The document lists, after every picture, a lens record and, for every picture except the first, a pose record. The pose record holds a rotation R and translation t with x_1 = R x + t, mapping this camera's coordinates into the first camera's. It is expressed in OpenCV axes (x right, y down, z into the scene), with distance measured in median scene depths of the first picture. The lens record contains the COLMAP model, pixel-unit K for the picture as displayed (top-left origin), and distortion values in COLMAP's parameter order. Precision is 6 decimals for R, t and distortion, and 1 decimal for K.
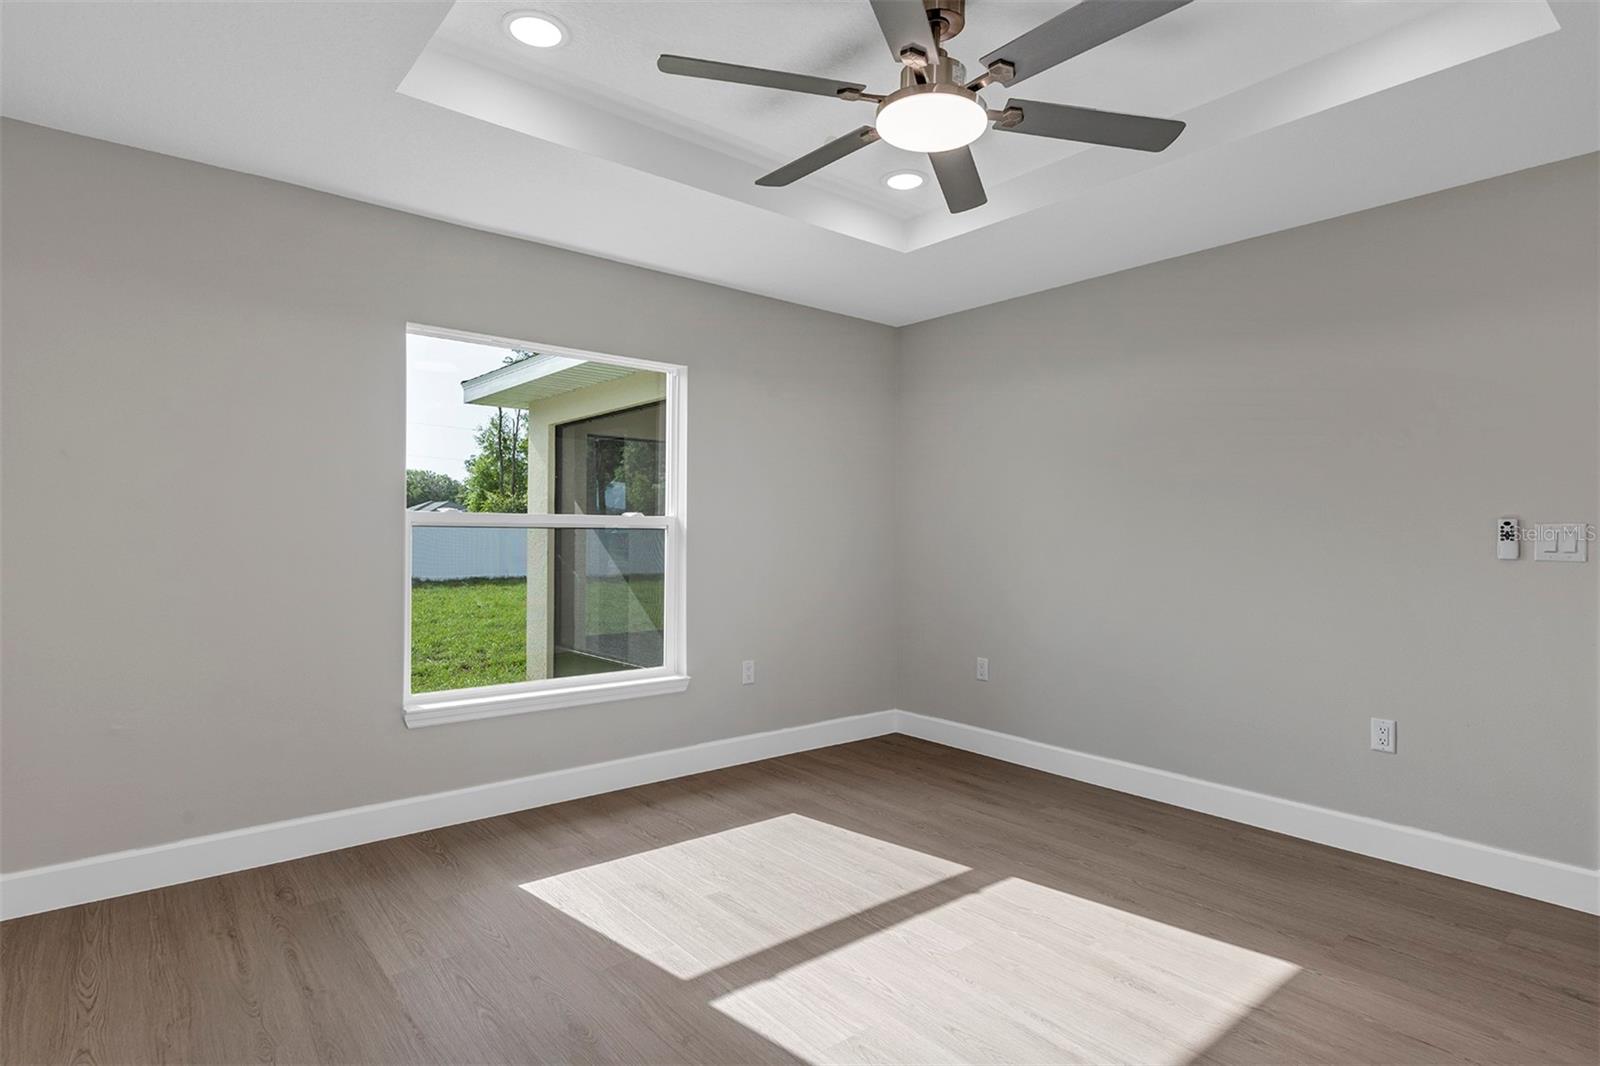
lens RADIAL K [[850.2, 0, 802.5], [0, 850.2, 512.3], [0, 0, 1]] dist [0.037203, 0.000021]
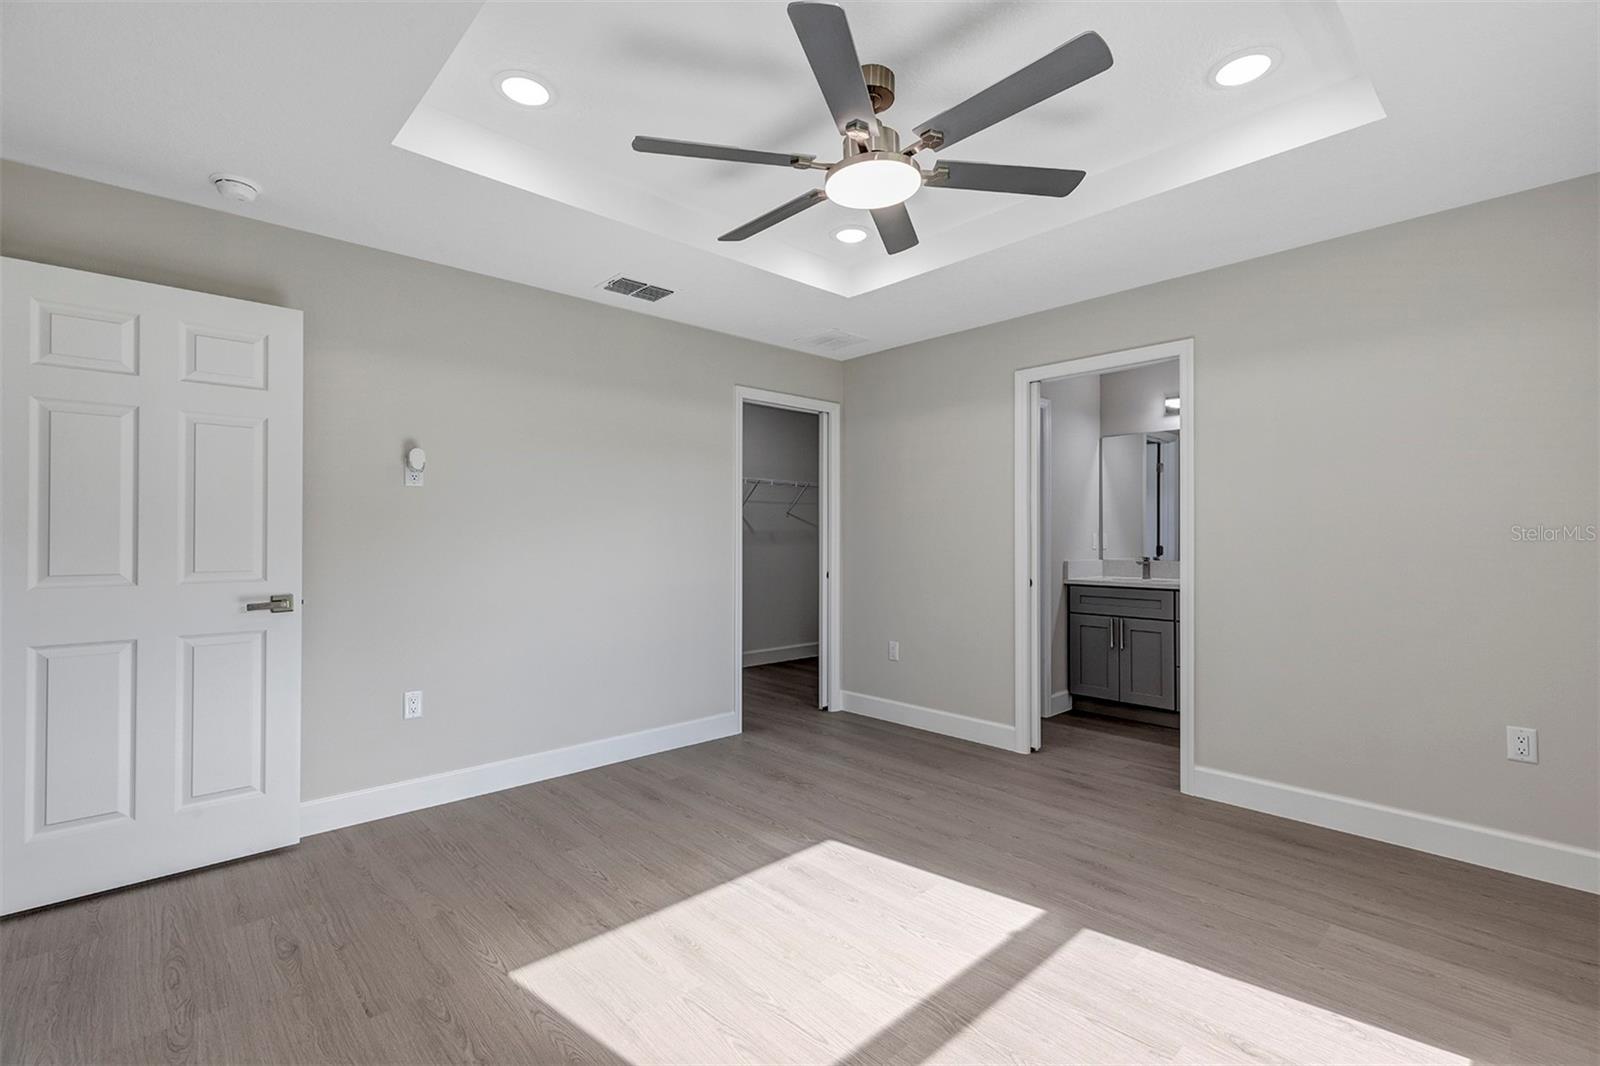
lens RADIAL K [[712.6, 0, 792.9], [0, 712.6, 532.8], [0, 0, 1]] dist [0.002104, 0.000597]
pose [[-0.999181, -0.017125, -0.036653, 0.252821], [-0.016027, 0.999420, -0.030033, 0.039597], [0.037146, -0.029421, -0.998877, 1.664381]]
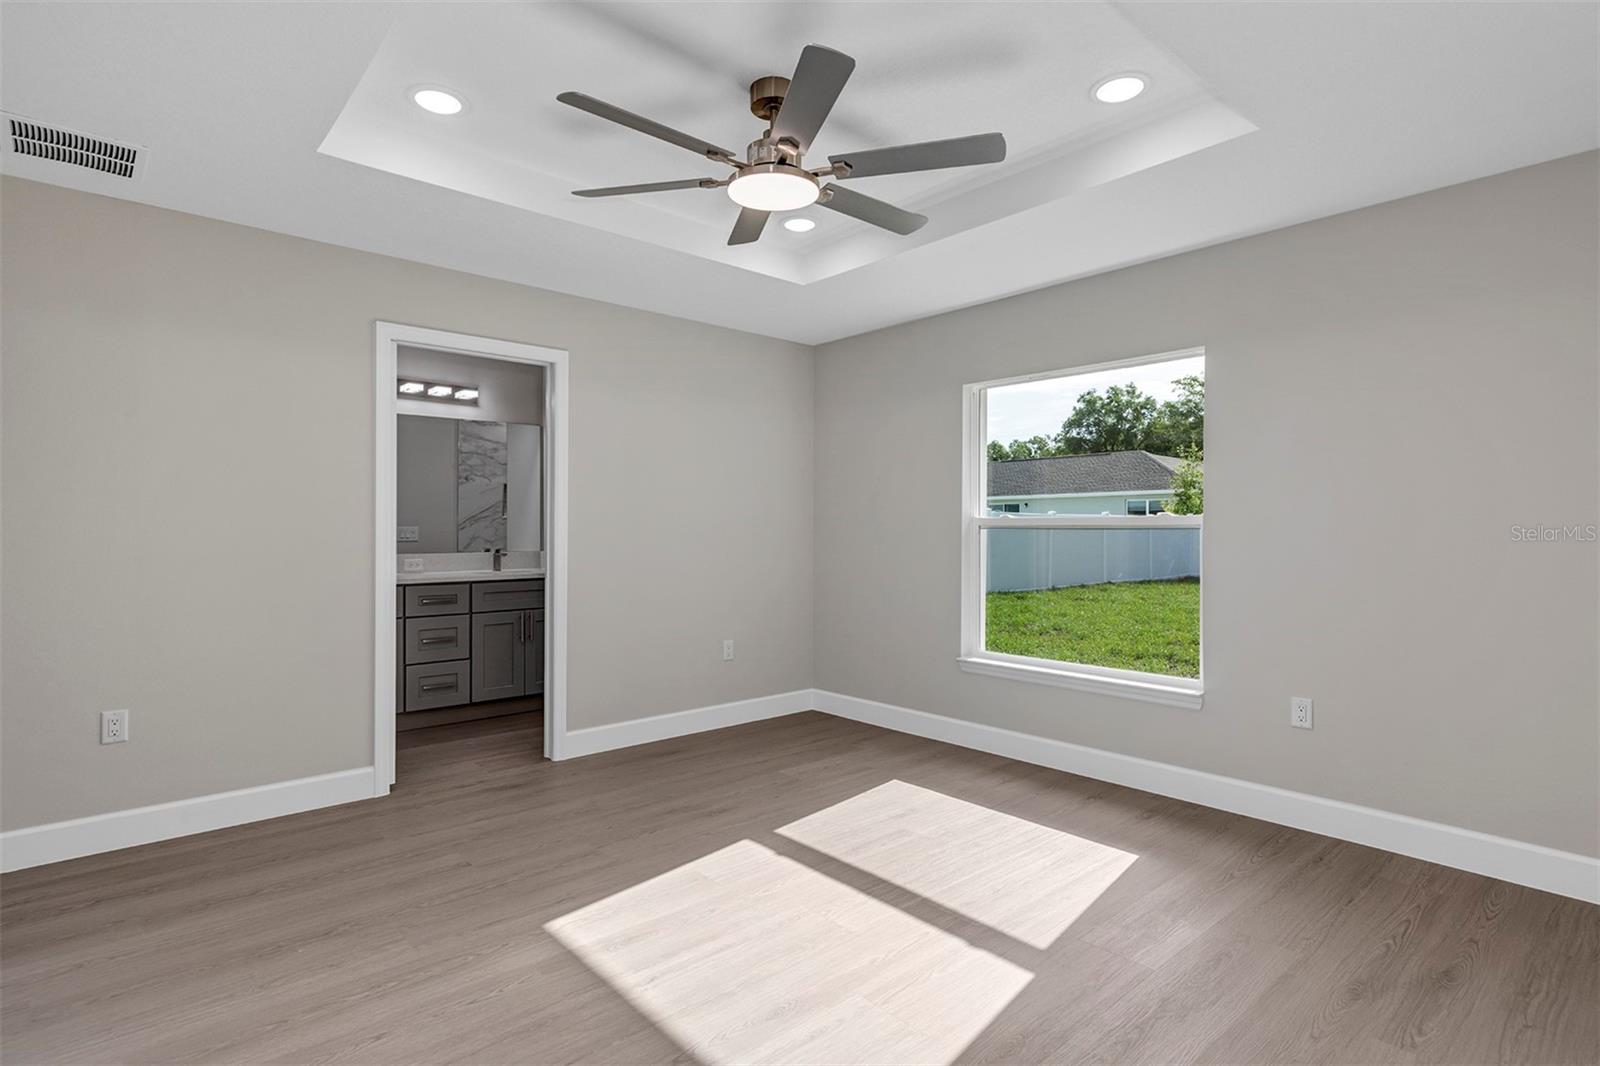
lens RADIAL K [[804.8, 0, 799.5], [0, 804.8, 531.0], [0, 0, 1]] dist [0.002507, 0.000660]
pose [[0.015018, -0.015474, -0.999767, 1.082827], [0.023665, 0.999606, -0.015116, 0.037875], [0.999607, -0.023432, 0.015378, 0.880136]]
